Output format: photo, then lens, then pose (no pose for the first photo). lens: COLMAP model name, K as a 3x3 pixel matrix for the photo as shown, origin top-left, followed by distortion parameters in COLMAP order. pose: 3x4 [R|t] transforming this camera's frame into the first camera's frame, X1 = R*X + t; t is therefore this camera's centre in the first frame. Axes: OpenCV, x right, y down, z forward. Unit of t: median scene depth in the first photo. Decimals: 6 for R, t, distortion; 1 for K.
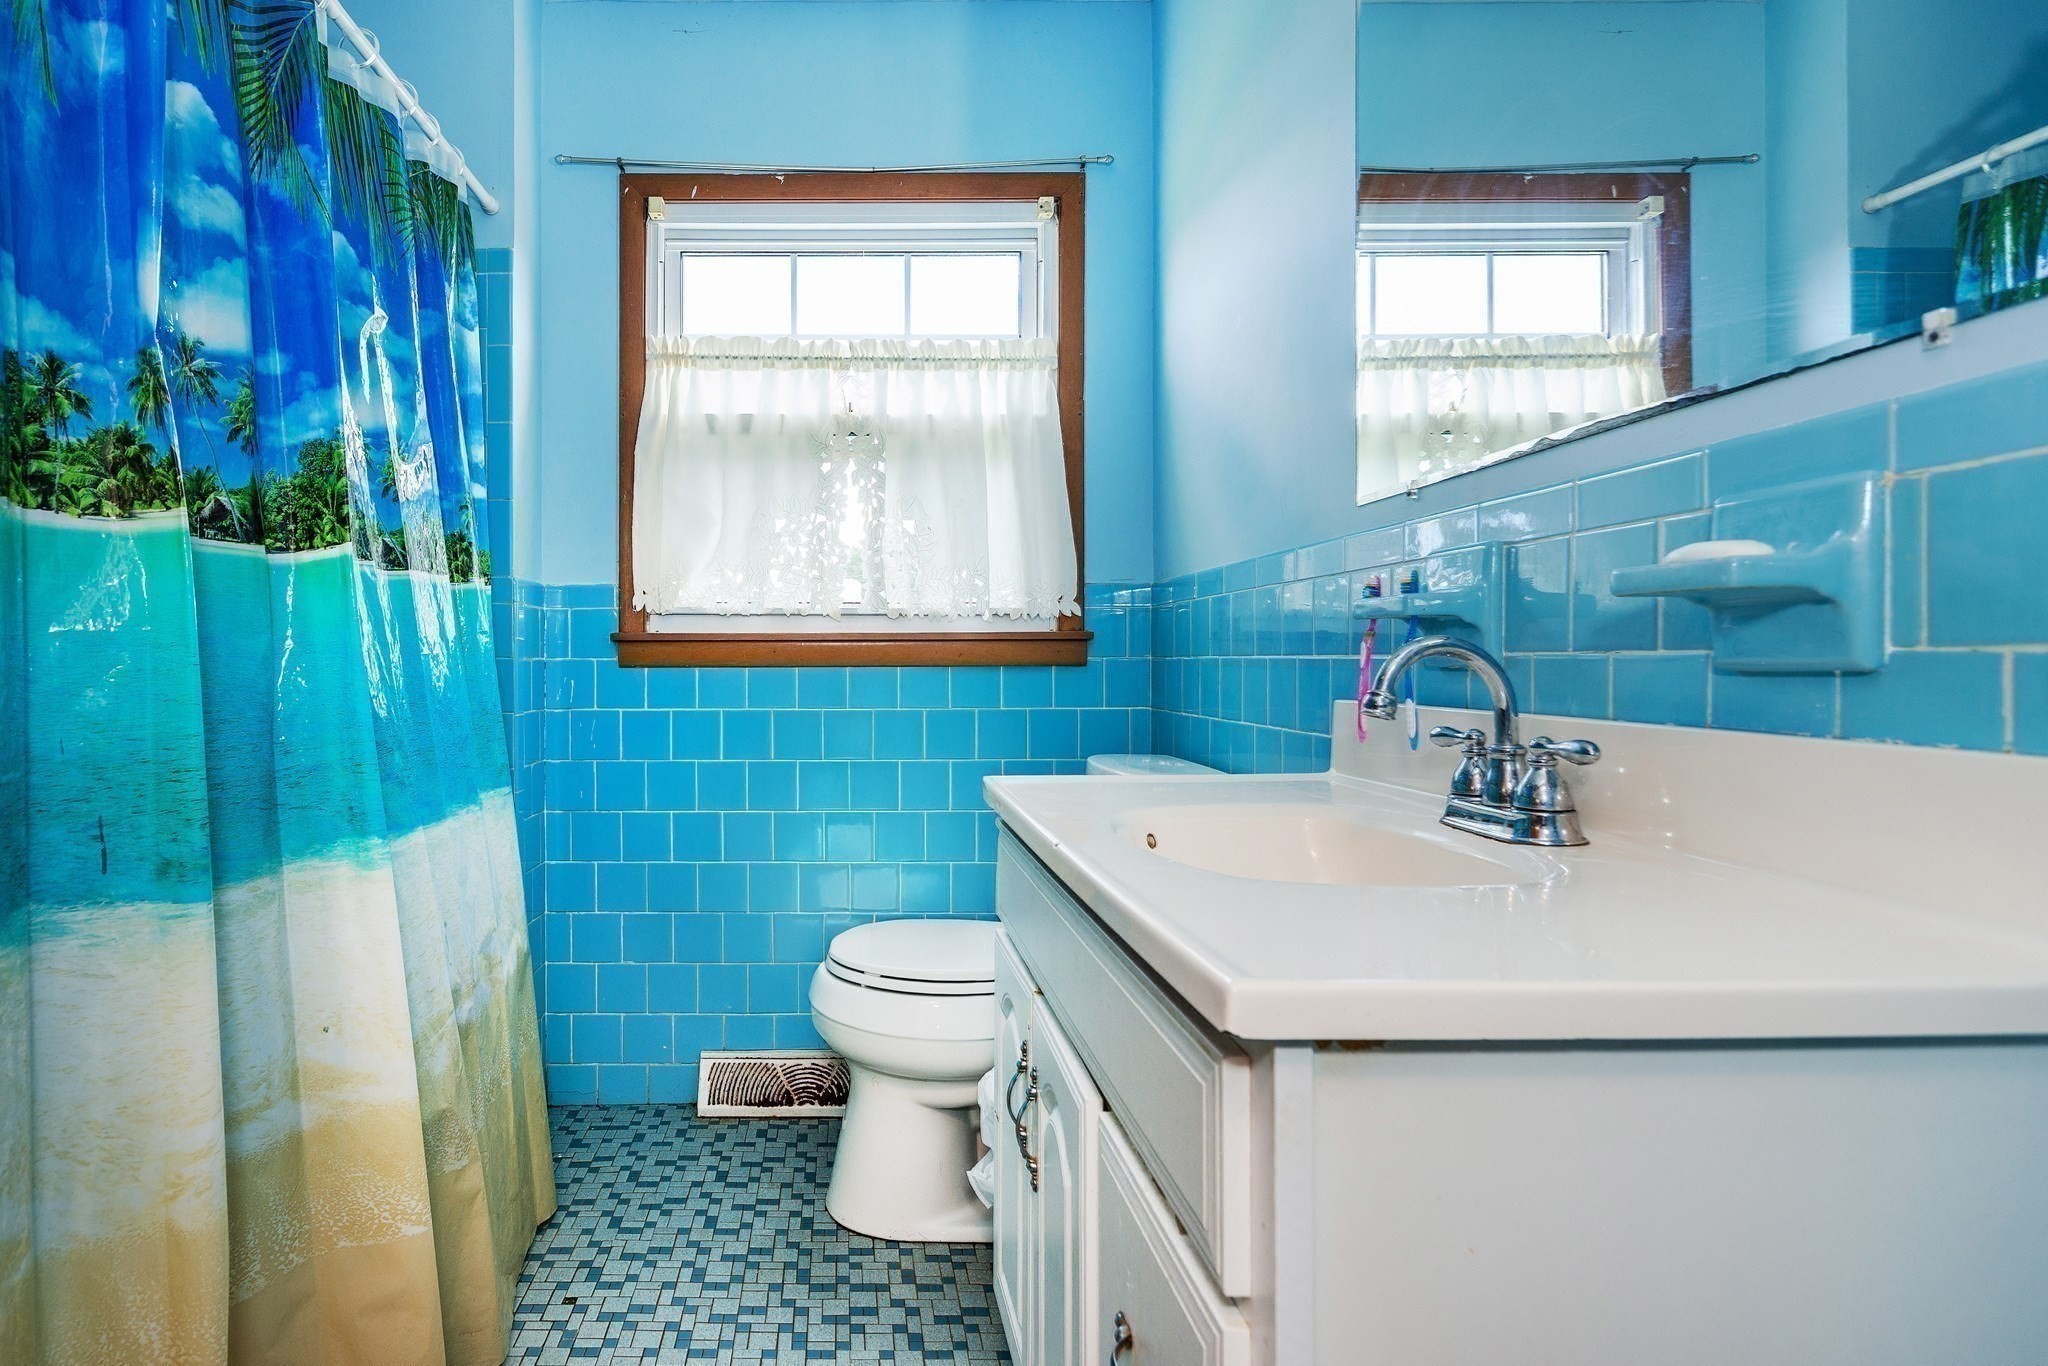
lens RADIAL K [[950.9, 0, 966.1], [0, 950.9, 668.3], [0, 0, 1]] dist [-0.001436, -0.000100]
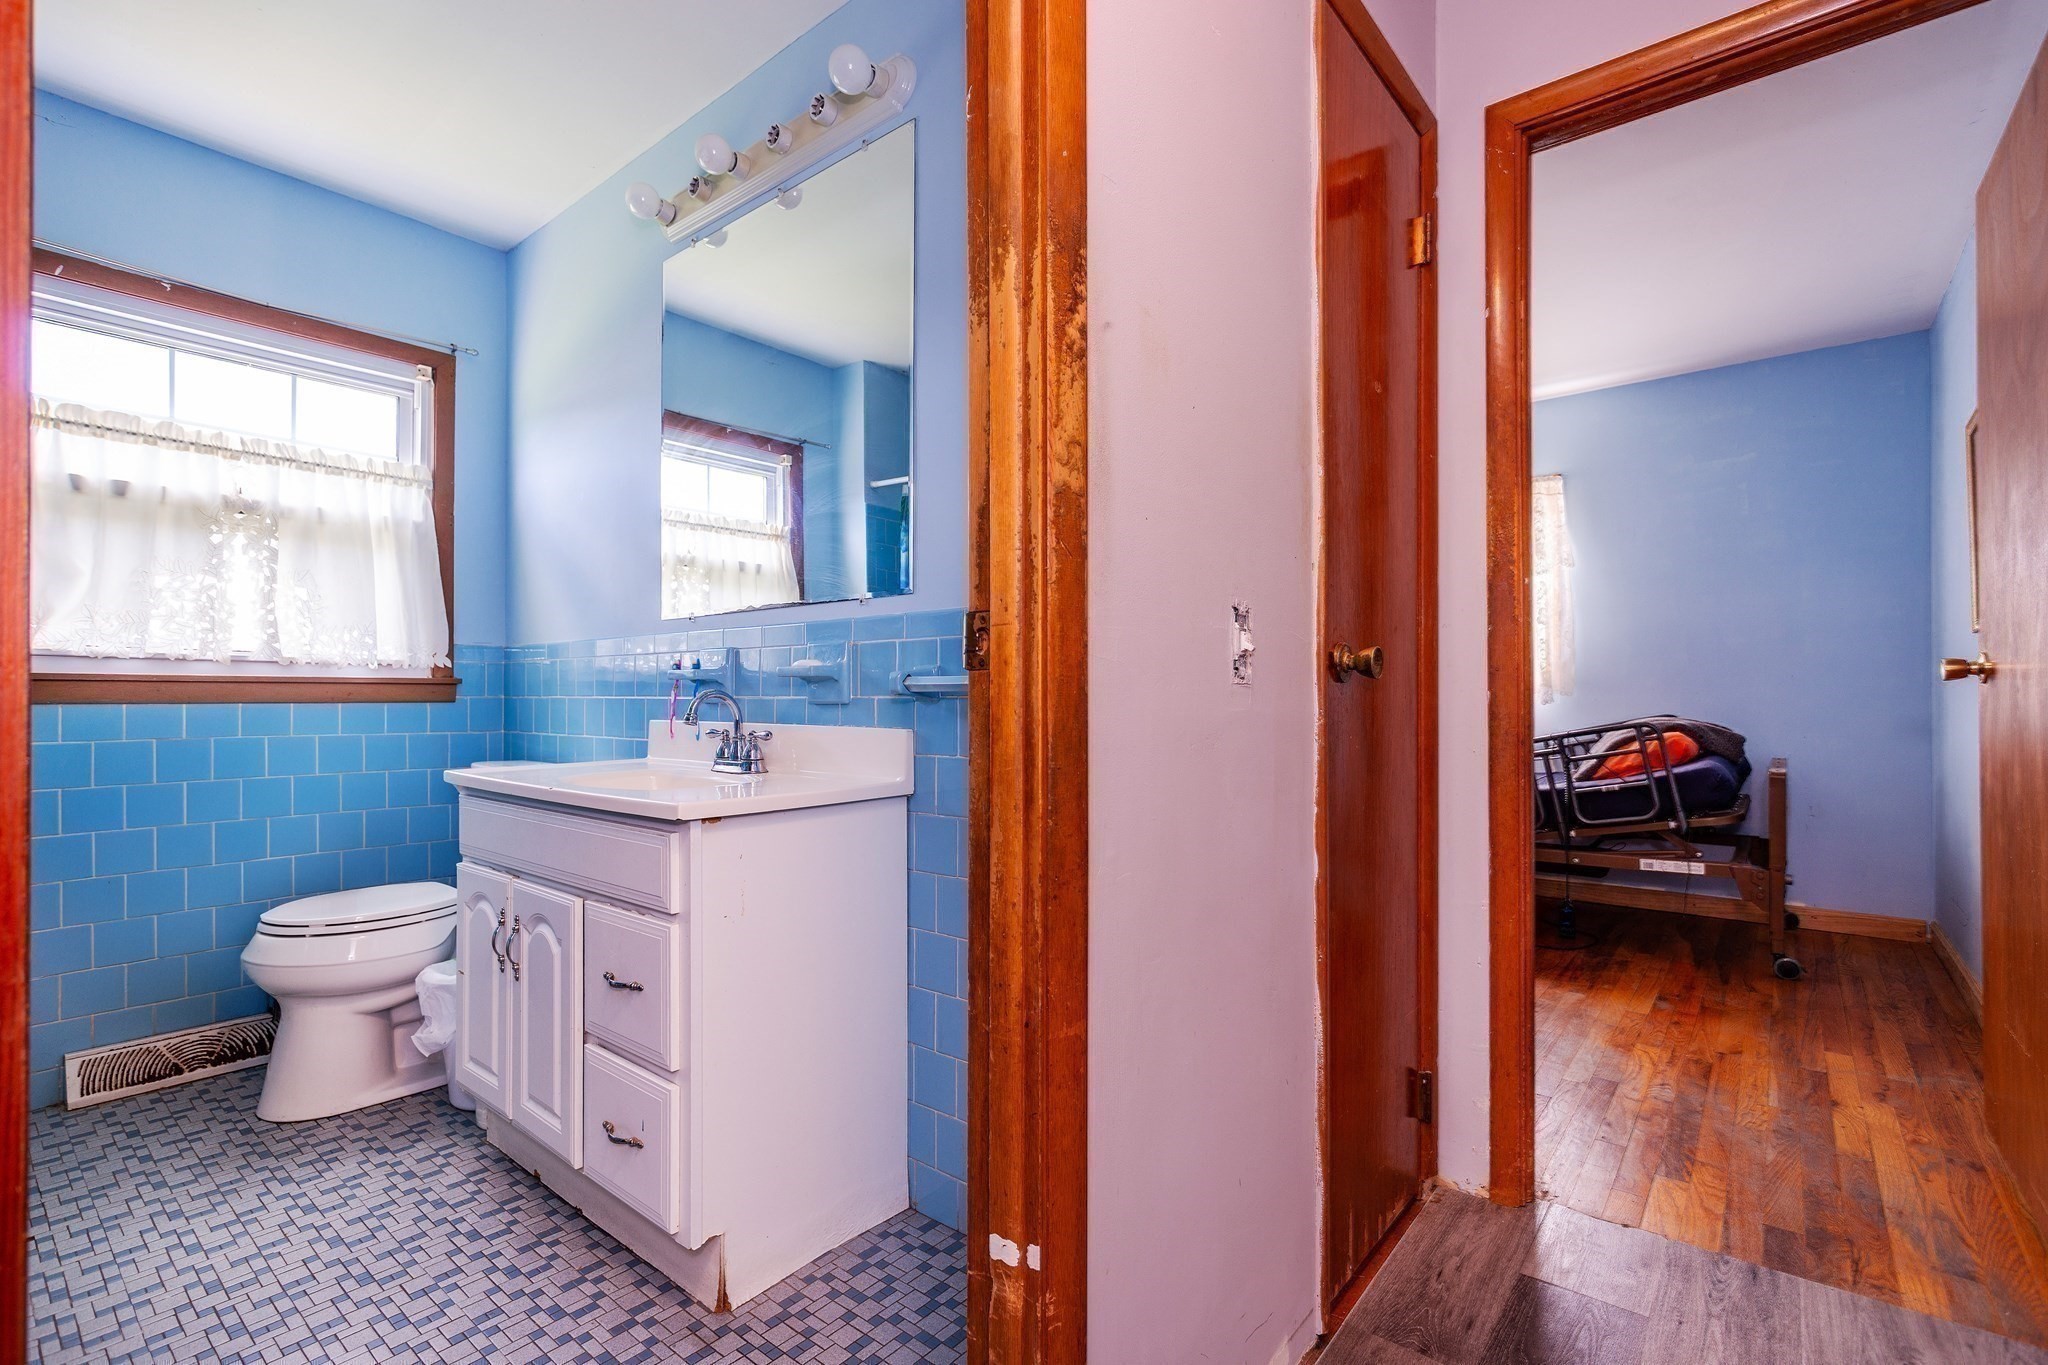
lens RADIAL K [[929.7, 0, 1015.6], [0, 929.7, 688.0], [0, 0, 1]] dist [-0.002605, 0.000289]
pose [[0.642717, 0.010508, 0.766032, -0.402002], [0.003079, 0.999862, -0.016298, 0.000999], [-0.766098, 0.012833, 0.642596, -0.539169]]
